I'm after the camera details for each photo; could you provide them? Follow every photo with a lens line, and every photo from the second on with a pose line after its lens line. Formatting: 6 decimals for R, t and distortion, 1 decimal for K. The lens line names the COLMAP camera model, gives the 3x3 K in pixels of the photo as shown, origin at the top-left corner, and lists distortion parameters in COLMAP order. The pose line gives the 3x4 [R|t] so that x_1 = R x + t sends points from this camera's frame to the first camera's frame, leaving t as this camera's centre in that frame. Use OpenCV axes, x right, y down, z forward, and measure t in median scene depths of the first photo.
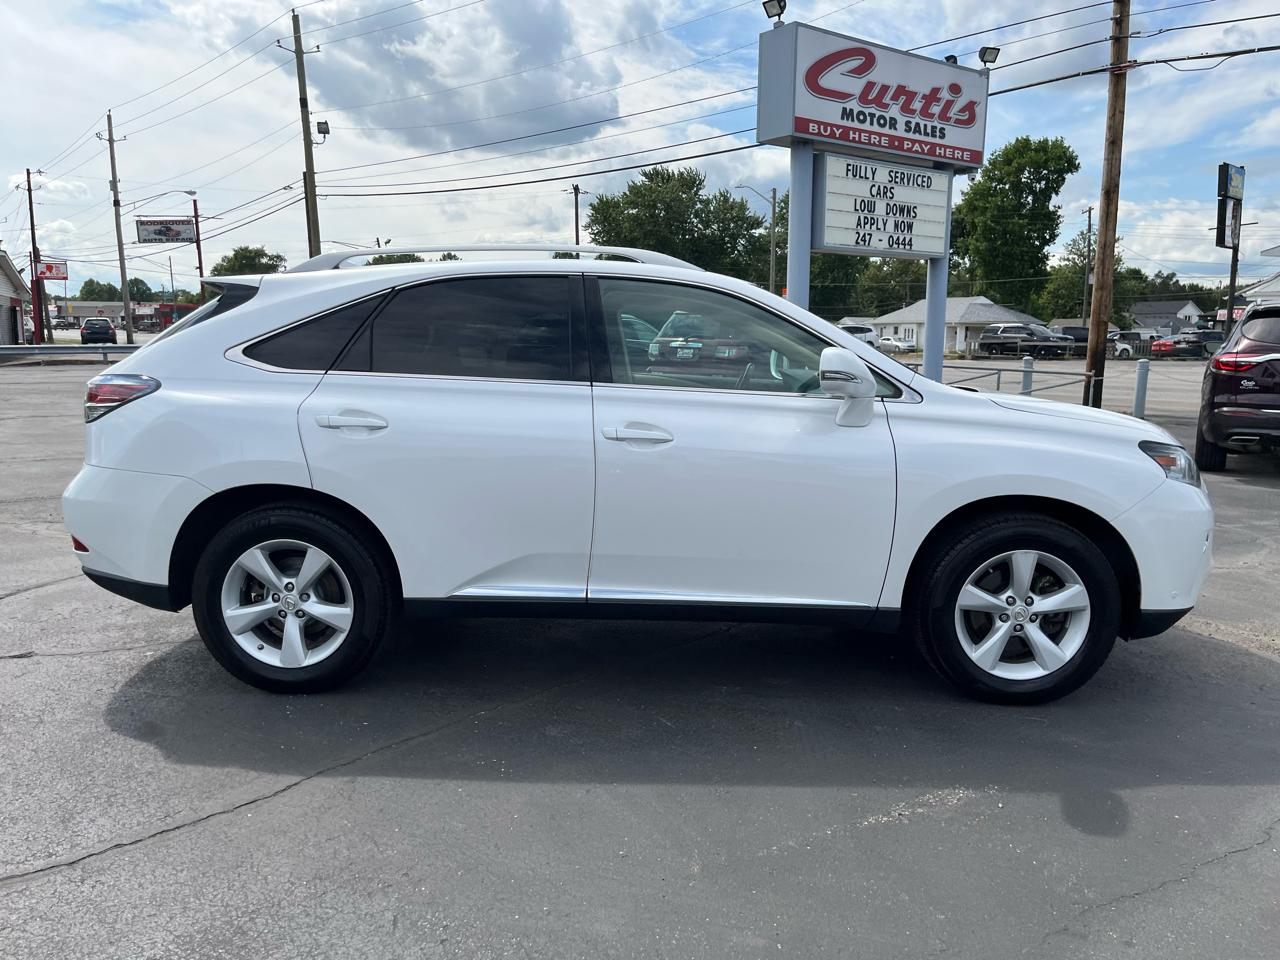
lens RADIAL K [[974.7, 0, 655.9], [0, 974.7, 487.2], [0, 0, 1]] dist [0.068692, -0.091183]
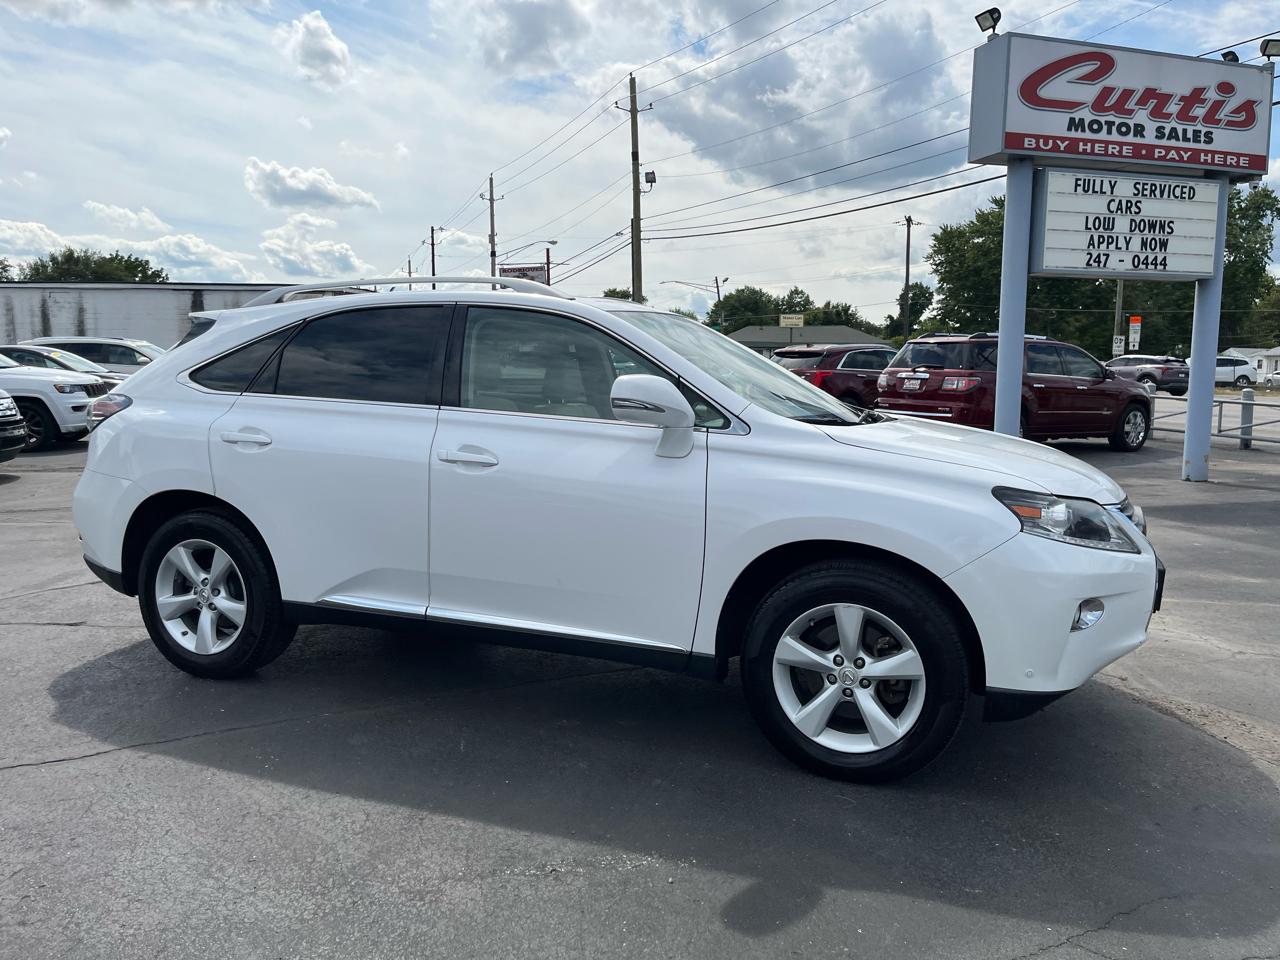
lens RADIAL K [[974.7, 0, 657.9], [0, 974.7, 472.9], [0, 0, 1]] dist [0.068692, -0.091183]
pose [[0.938532, 0.039911, -0.342876, 0.152753], [-0.056275, 0.997696, -0.037904, -0.003112], [0.340573, 0.054870, 0.938616, 0.032621]]
